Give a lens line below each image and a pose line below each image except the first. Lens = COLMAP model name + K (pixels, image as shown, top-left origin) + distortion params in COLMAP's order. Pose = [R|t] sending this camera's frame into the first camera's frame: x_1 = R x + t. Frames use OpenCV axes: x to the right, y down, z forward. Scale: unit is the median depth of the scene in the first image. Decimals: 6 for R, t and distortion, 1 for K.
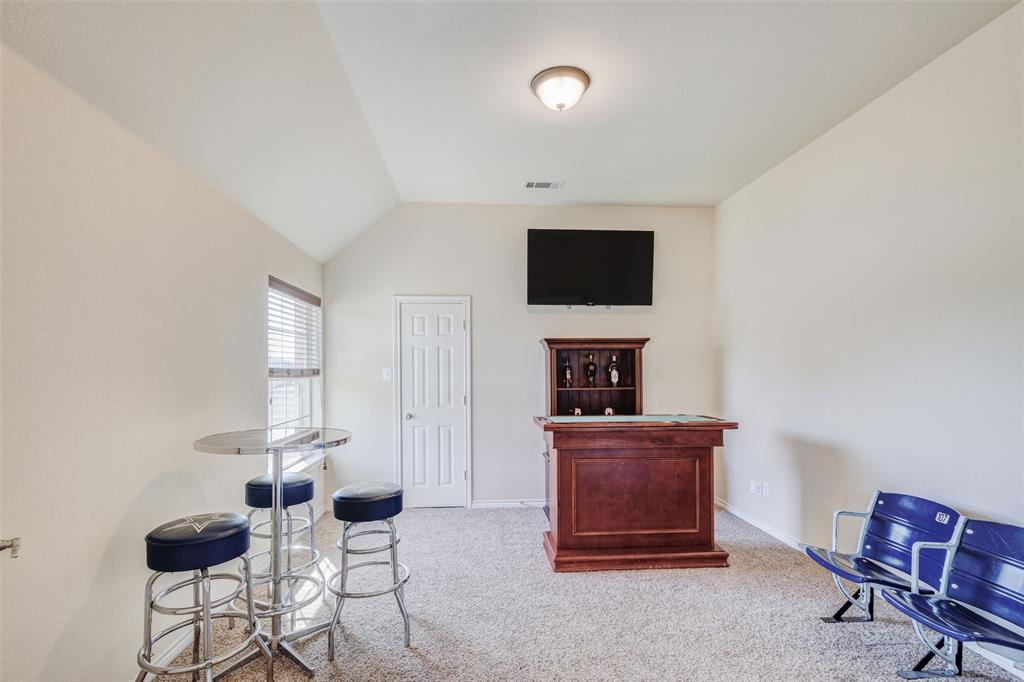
lens RADIAL K [[495.7, 0, 511.7], [0, 495.7, 360.2], [0, 0, 1]] dist [0.001131, -0.000128]
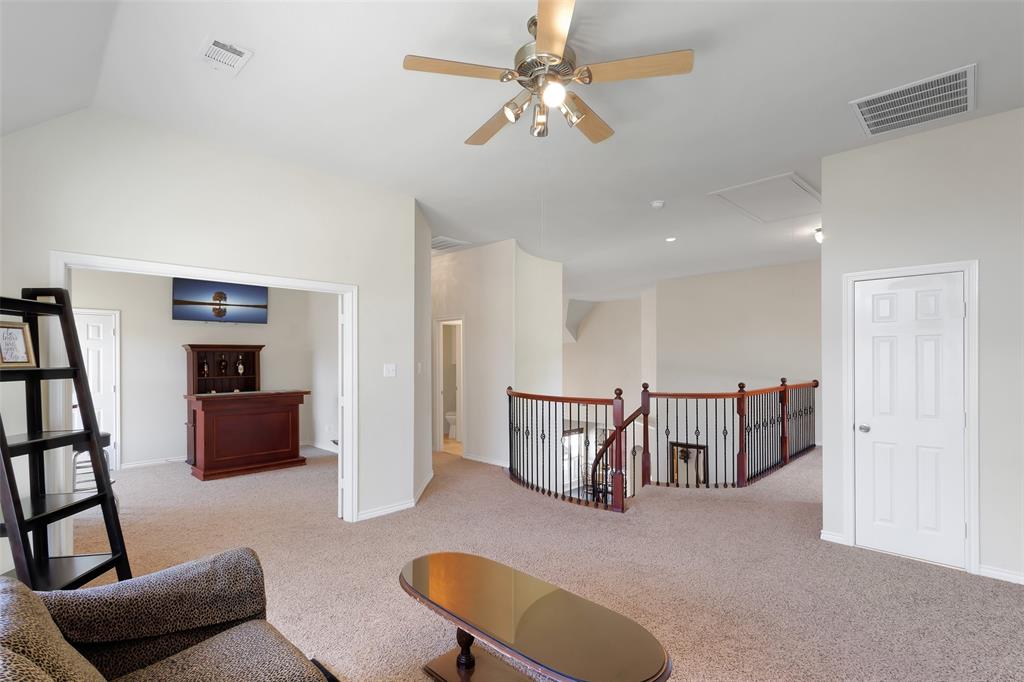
lens RADIAL K [[495.7, 0, 511.7], [0, 495.7, 360.2], [0, 0, 1]] dist [0.001131, -0.000128]
pose [[0.758526, -0.004870, 0.651624, -0.162356], [-0.006067, 0.999876, 0.014535, -0.022528], [-0.651614, -0.014979, 0.758403, -0.737184]]
